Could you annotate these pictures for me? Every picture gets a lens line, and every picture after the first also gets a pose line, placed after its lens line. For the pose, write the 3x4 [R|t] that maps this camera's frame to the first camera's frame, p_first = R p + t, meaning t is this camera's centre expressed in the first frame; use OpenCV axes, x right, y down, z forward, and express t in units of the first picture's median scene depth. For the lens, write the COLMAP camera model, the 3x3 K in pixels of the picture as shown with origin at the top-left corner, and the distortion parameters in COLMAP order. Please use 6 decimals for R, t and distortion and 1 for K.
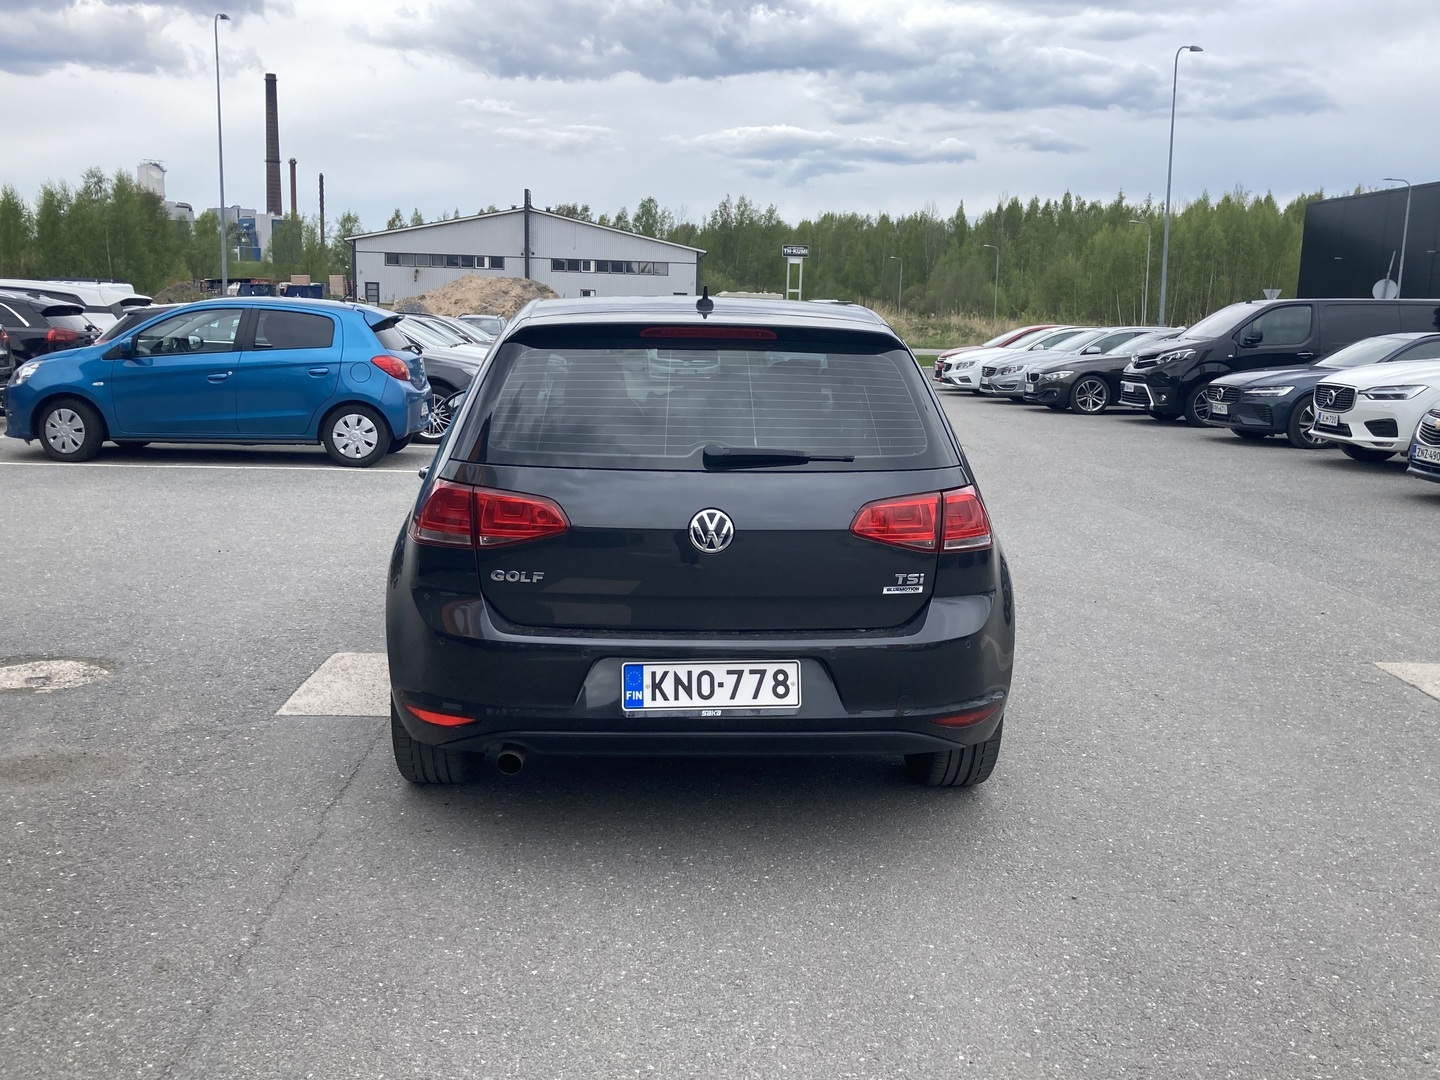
lens RADIAL K [[1419.0, 0, 713.8], [0, 1419.0, 542.2], [0, 0, 1]] dist [0.009841, 0.000000]
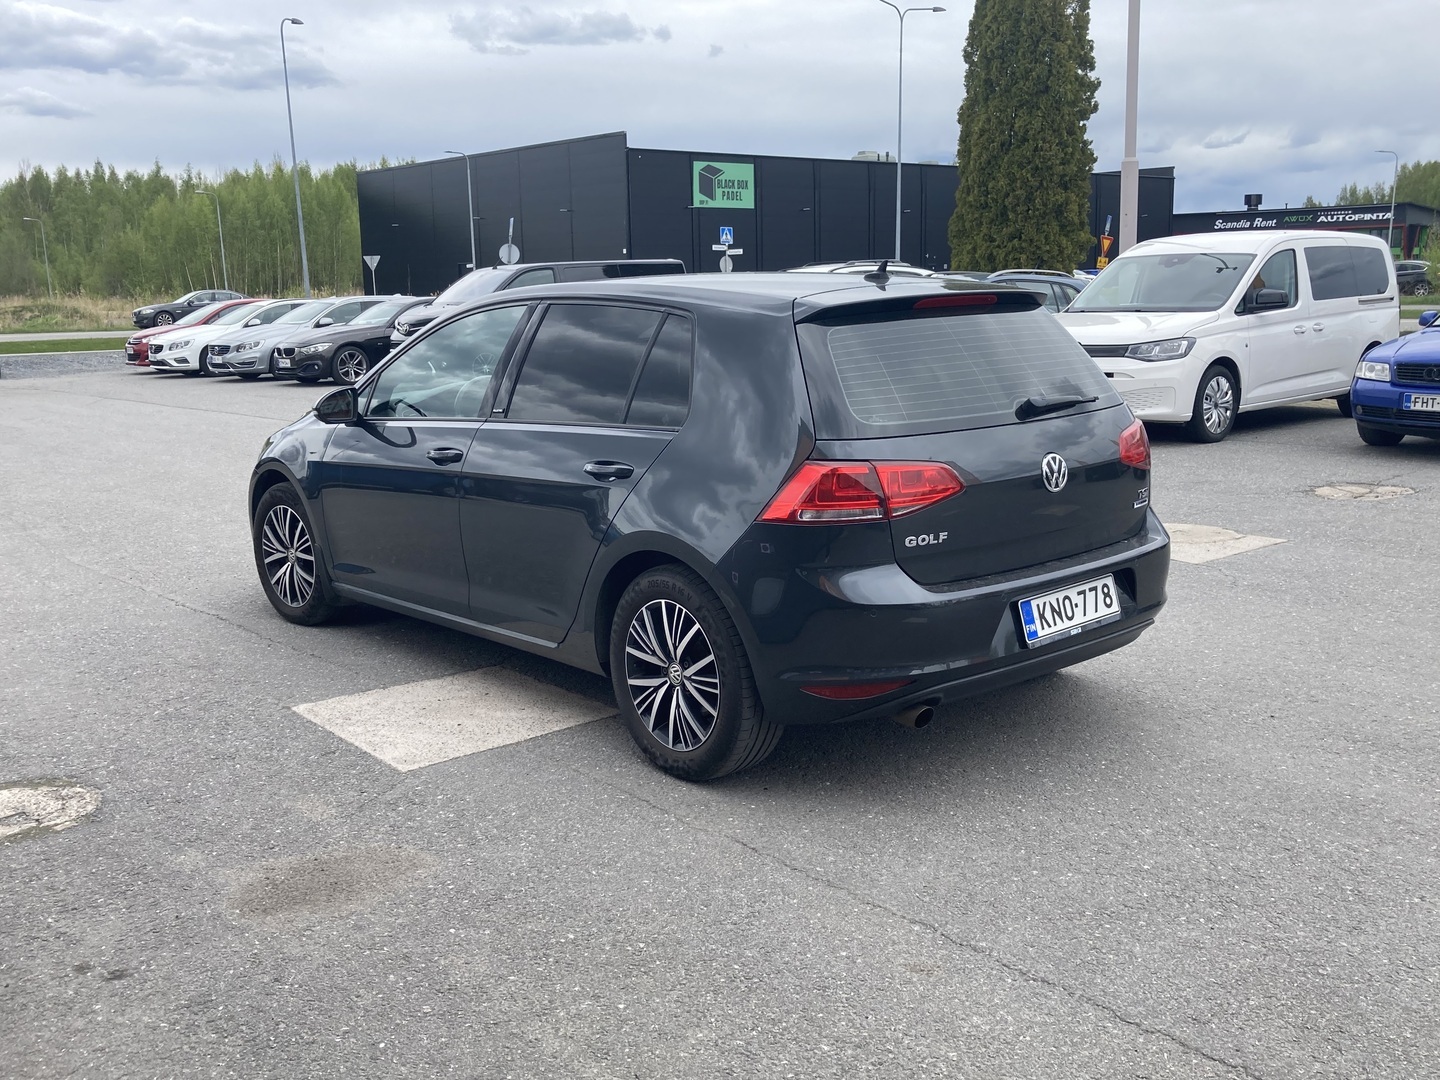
lens RADIAL K [[1419.0, 0, 713.9], [0, 1419.0, 531.0], [0, 0, 1]] dist [0.009841, 0.000000]
pose [[0.793559, -0.148235, 0.590161, -0.655306], [0.140730, 0.988288, 0.059002, -0.048982], [-0.591995, 0.036232, 0.805127, 0.187468]]
